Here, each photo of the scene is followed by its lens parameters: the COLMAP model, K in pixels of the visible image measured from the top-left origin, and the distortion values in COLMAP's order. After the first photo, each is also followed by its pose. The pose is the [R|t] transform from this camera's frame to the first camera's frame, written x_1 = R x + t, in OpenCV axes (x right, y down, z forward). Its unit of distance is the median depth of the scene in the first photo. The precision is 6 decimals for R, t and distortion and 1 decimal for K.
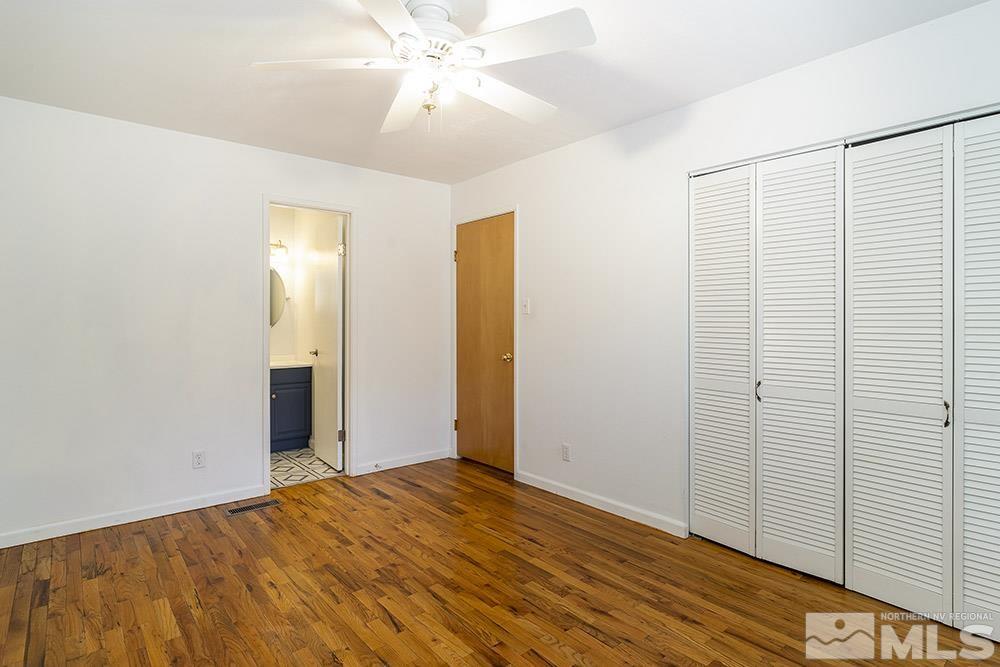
lens RADIAL K [[531.8, 0, 500.0], [0, 531.8, 333.5], [0, 0, 1]] dist [0.002638, 0.001639]
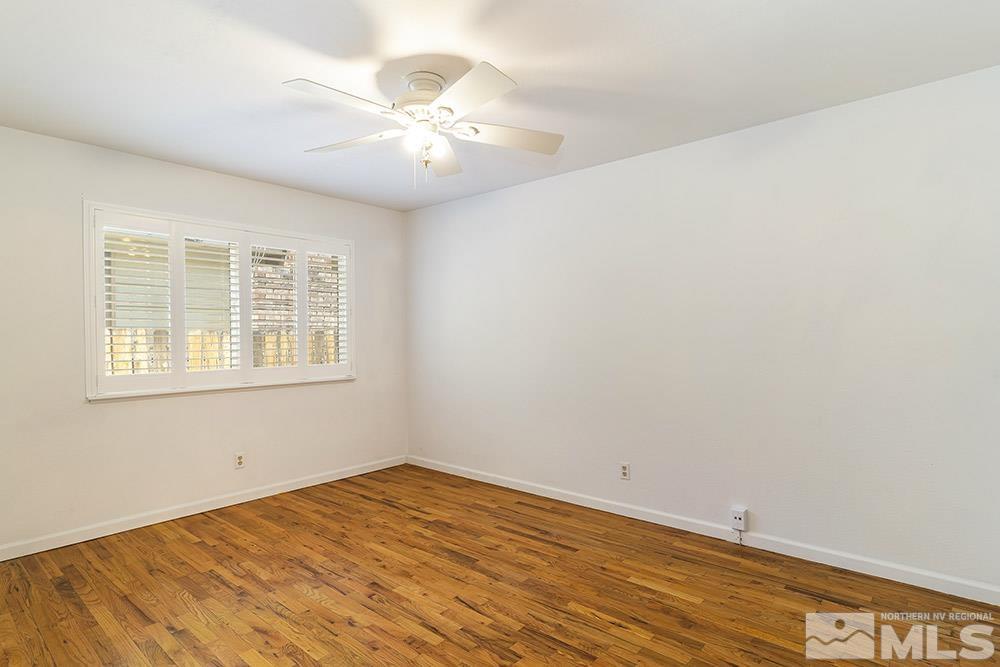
lens RADIAL K [[531.8, 0, 500.0], [0, 531.8, 333.5], [0, 0, 1]] dist [0.002638, 0.001639]
pose [[-0.987999, 0.004872, -0.154383, -0.095202], [0.001231, 0.999719, 0.023671, -0.047486], [0.154455, 0.023197, -0.987727, 1.953793]]
